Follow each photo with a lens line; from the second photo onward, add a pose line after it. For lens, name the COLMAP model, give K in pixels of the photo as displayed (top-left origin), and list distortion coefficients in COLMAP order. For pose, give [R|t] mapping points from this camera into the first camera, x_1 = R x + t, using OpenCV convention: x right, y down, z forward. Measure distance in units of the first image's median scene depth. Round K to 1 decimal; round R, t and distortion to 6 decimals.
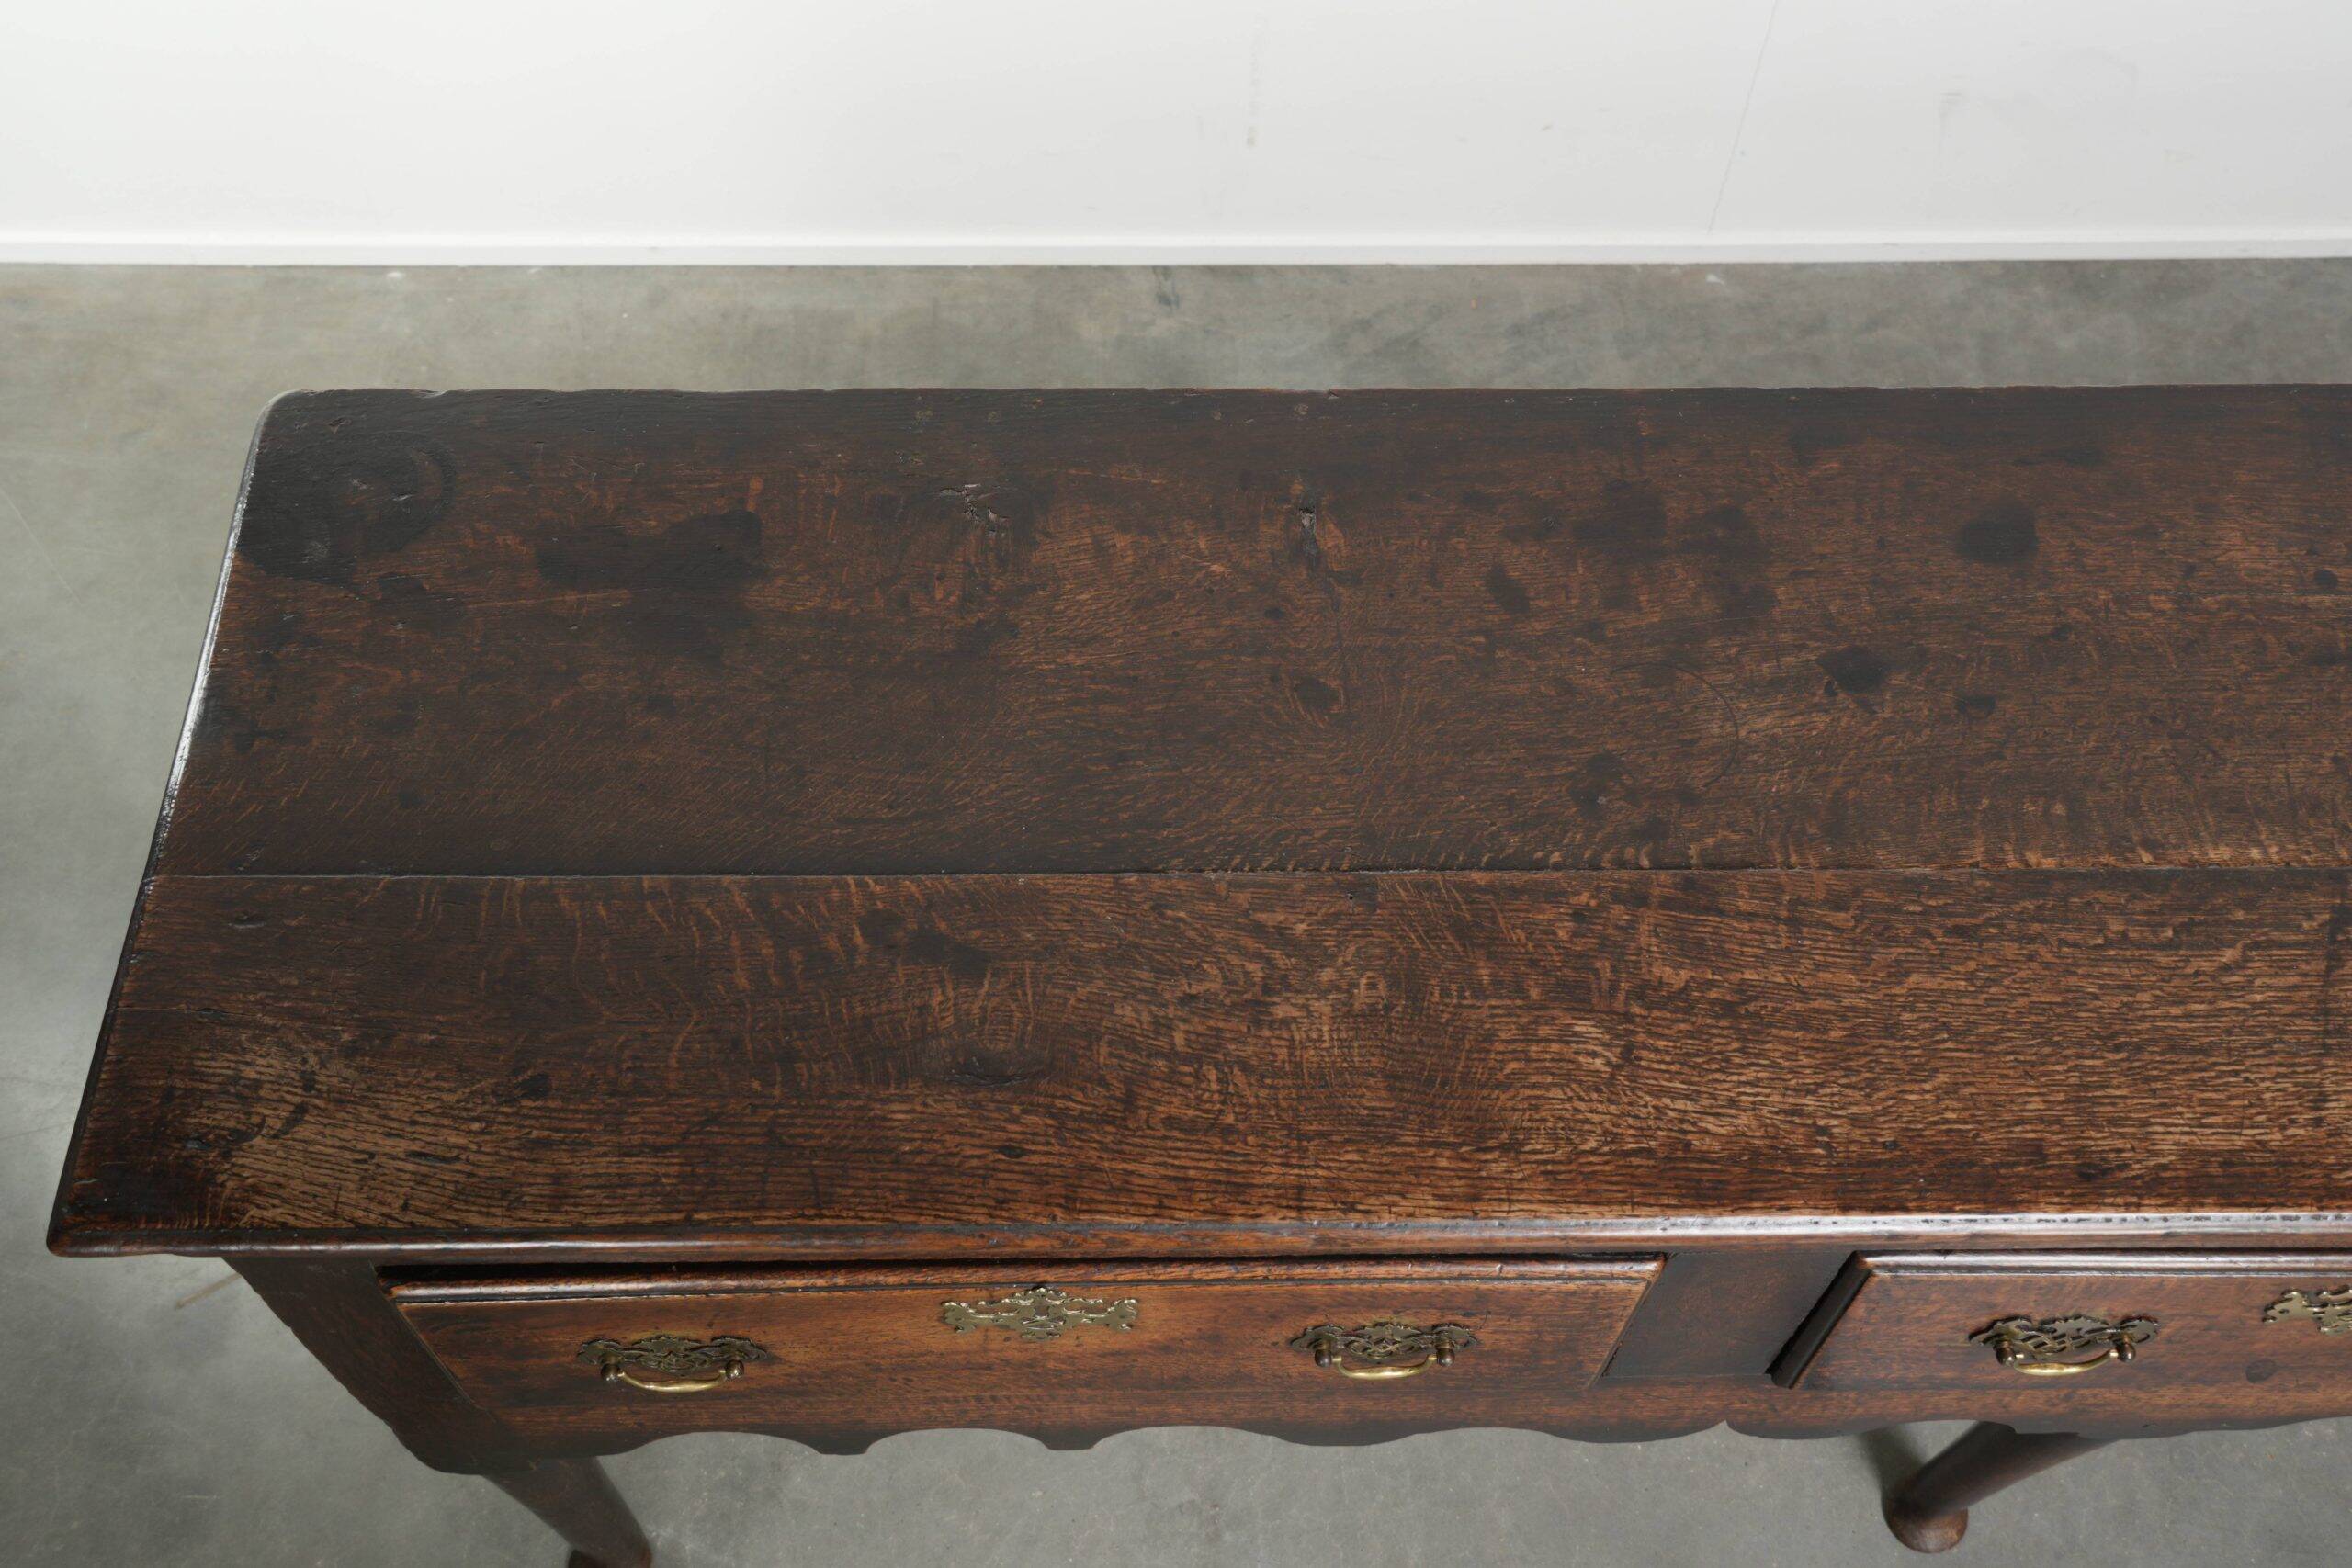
lens RADIAL K [[6055.7, 0, 1165.2], [0, 6055.7, 774.3], [0, 0, 1]] dist [0.117964, 0.000000]
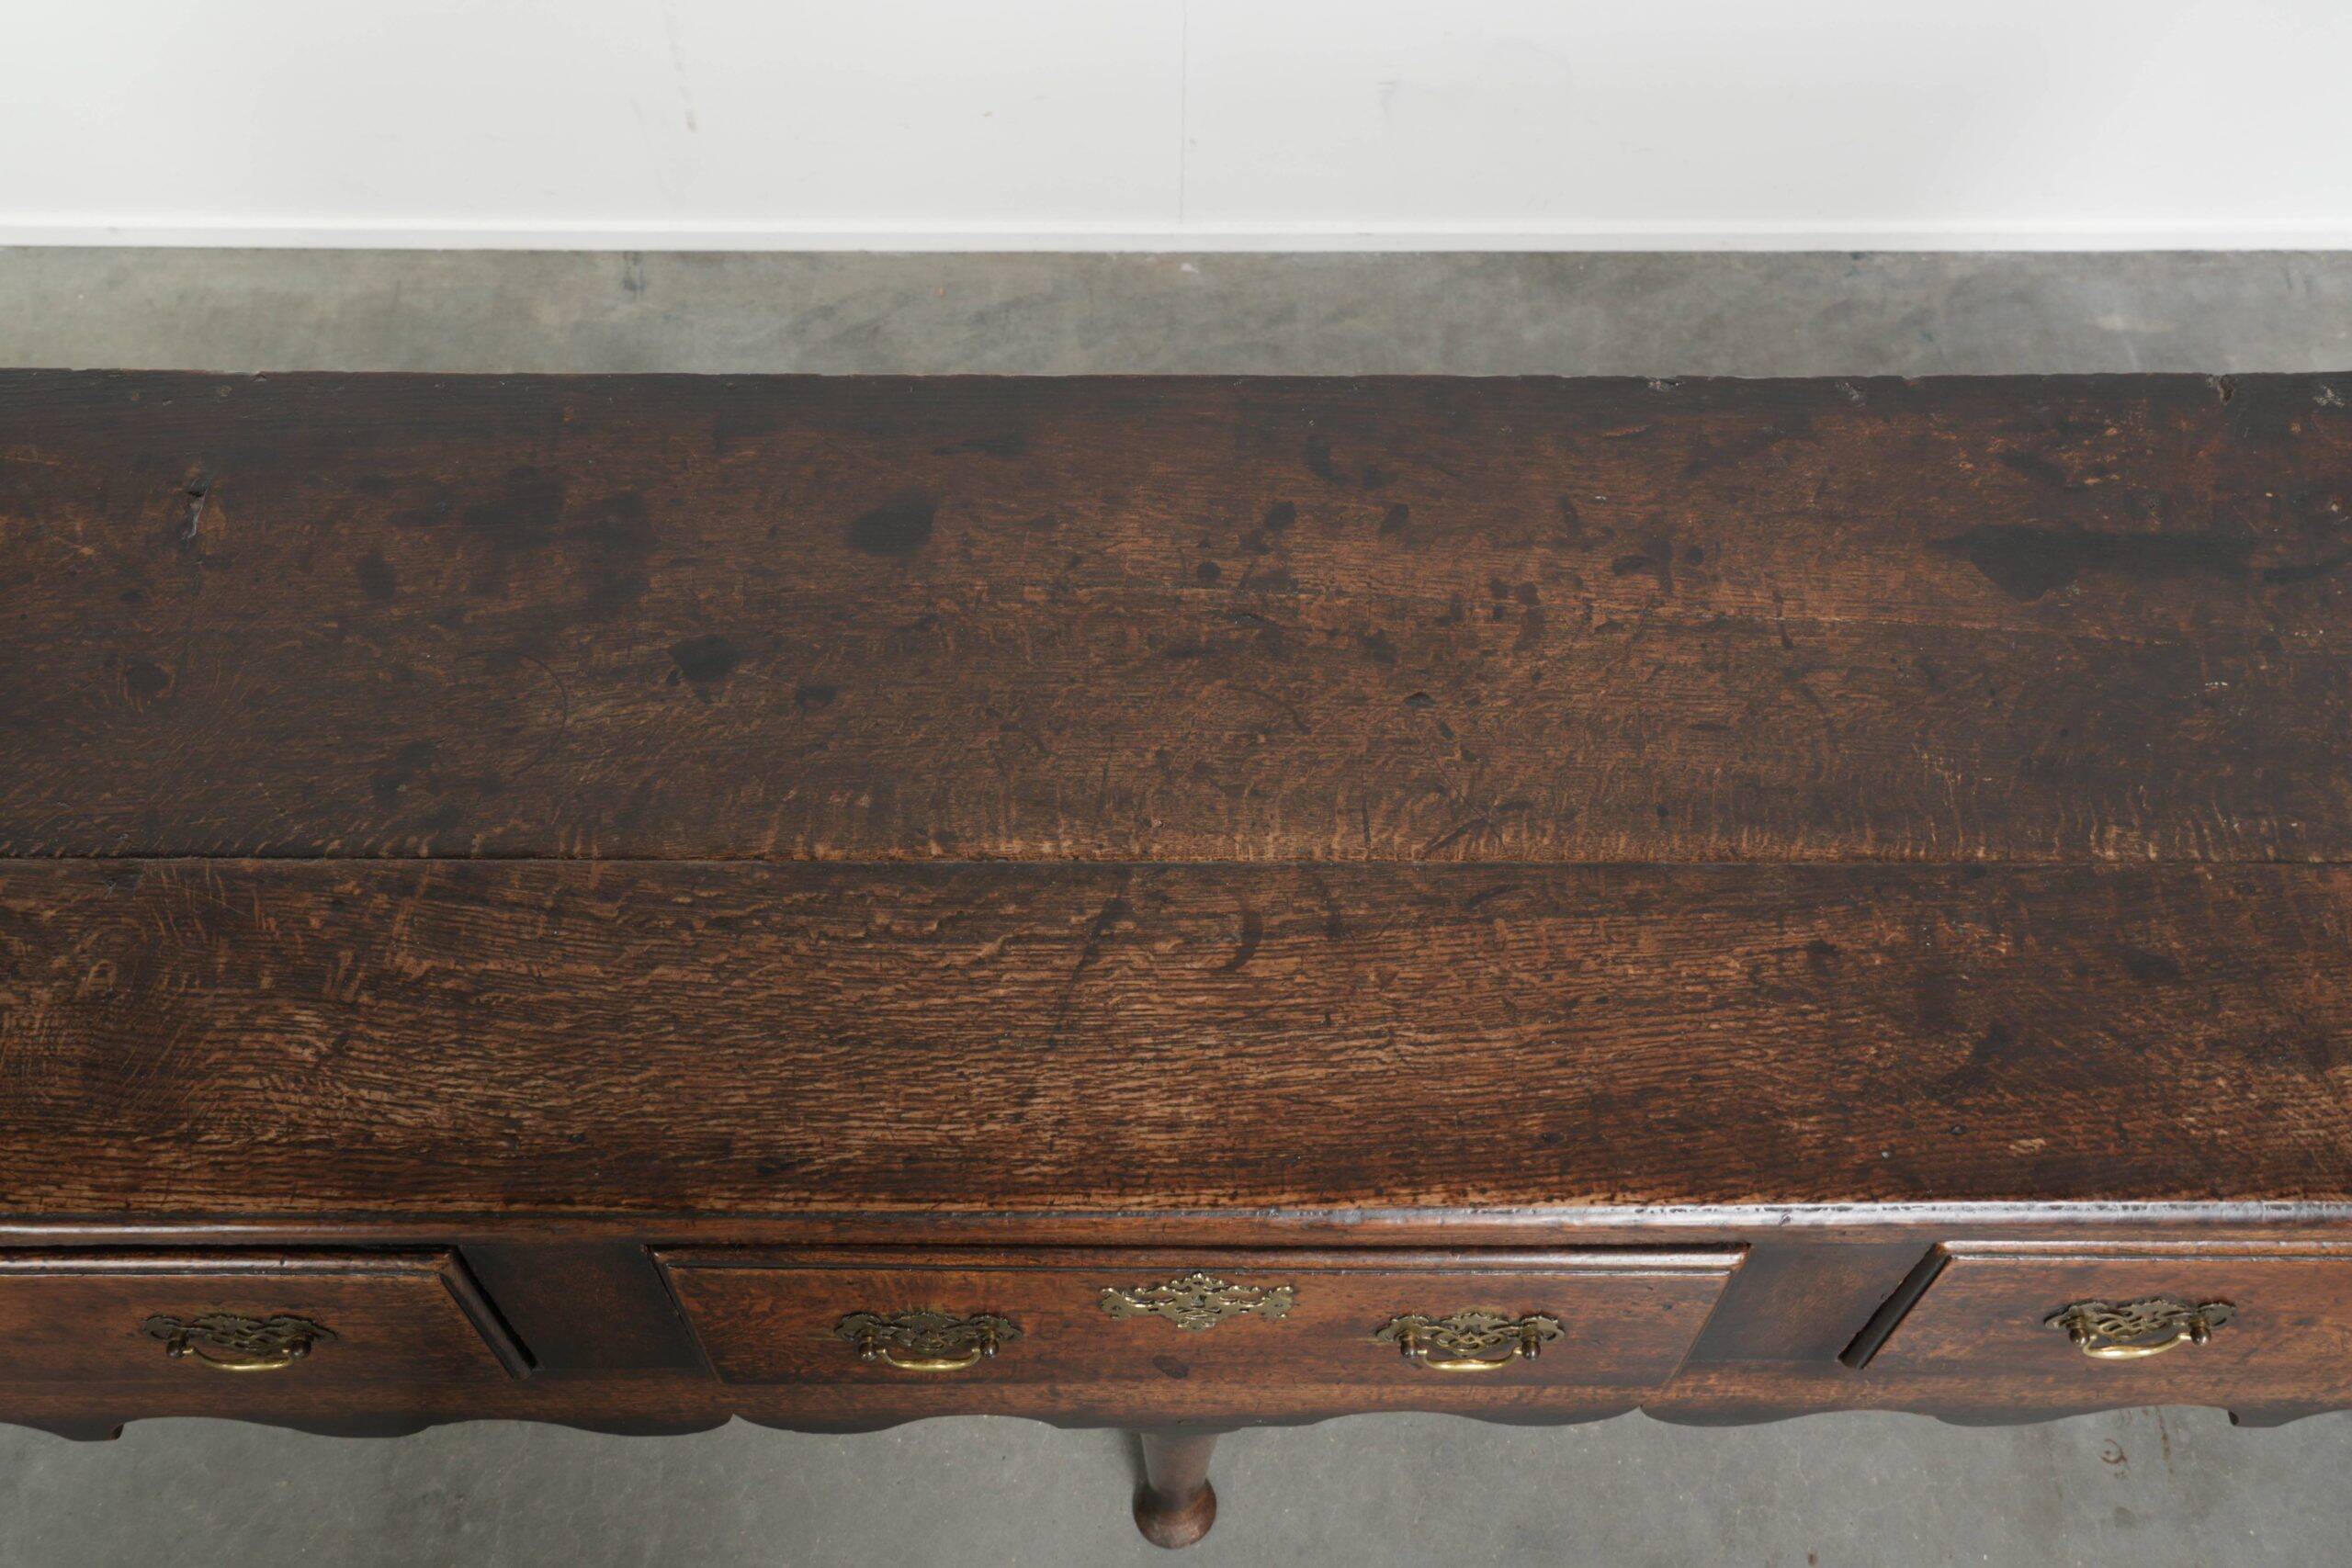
lens RADIAL K [[6055.7, 0, 1185.4], [0, 6055.7, 795.6], [0, 0, 1]] dist [0.117964, 0.000000]
pose [[0.999543, 0.007882, -0.029182, 0.156281], [-0.007731, 0.999956, 0.005299, -0.000523], [0.029223, -0.005070, 0.999560, 0.008172]]
